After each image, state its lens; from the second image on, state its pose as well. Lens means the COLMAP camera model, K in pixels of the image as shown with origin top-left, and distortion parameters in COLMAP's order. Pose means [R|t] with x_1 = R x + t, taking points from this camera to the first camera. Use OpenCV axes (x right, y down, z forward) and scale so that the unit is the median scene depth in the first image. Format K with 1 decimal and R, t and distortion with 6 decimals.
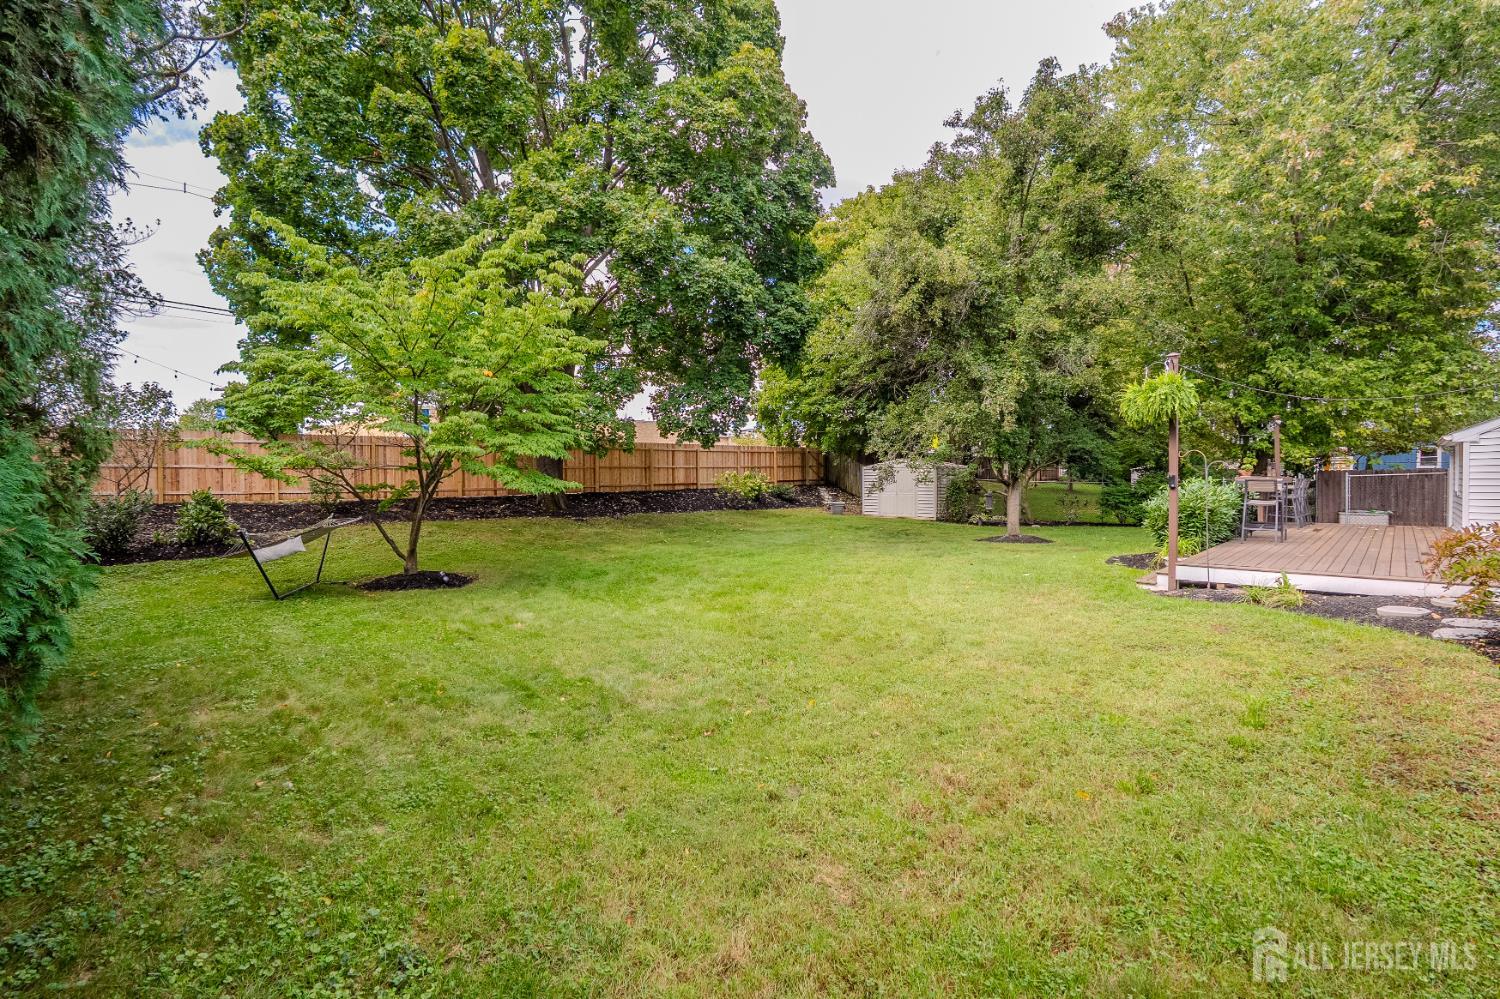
lens RADIAL K [[689.7, 0, 747.5], [0, 689.7, 482.2], [0, 0, 1]] dist [-0.048982, 0.017560]
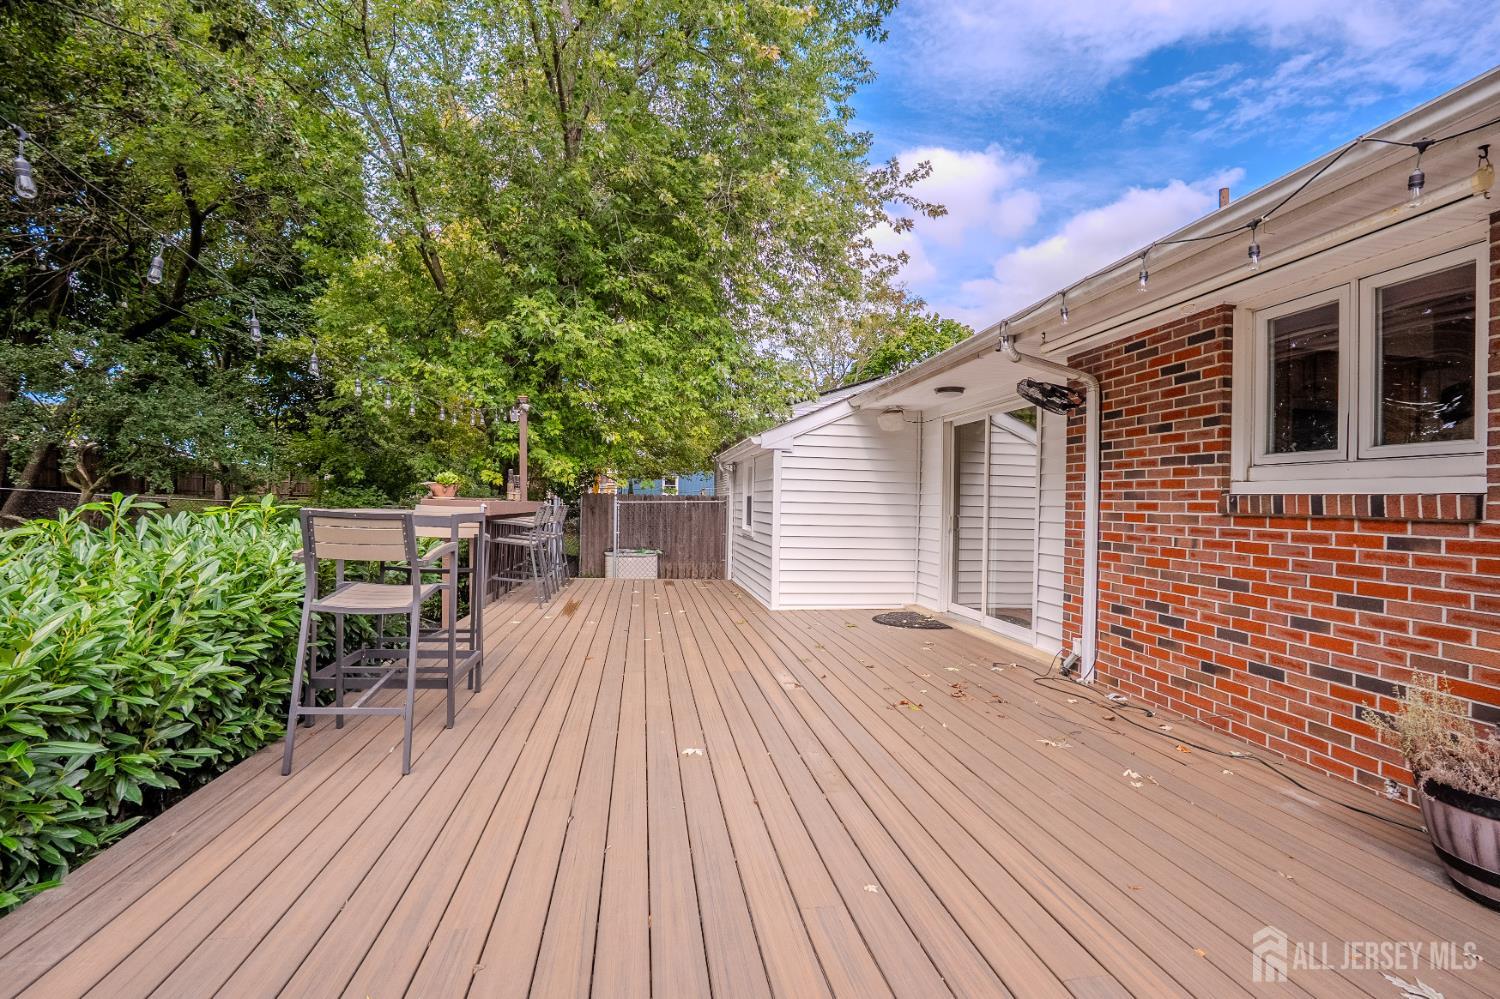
lens RADIAL K [[689.7, 0, 750.8], [0, 689.7, 491.7], [0, 0, 1]] dist [-0.048982, 0.017560]
pose [[0.595830, 0.026597, 0.802670, 0.403624], [-0.013455, 0.999642, -0.023136, -0.006254], [-0.802998, 0.002985, 0.595974, 0.461410]]
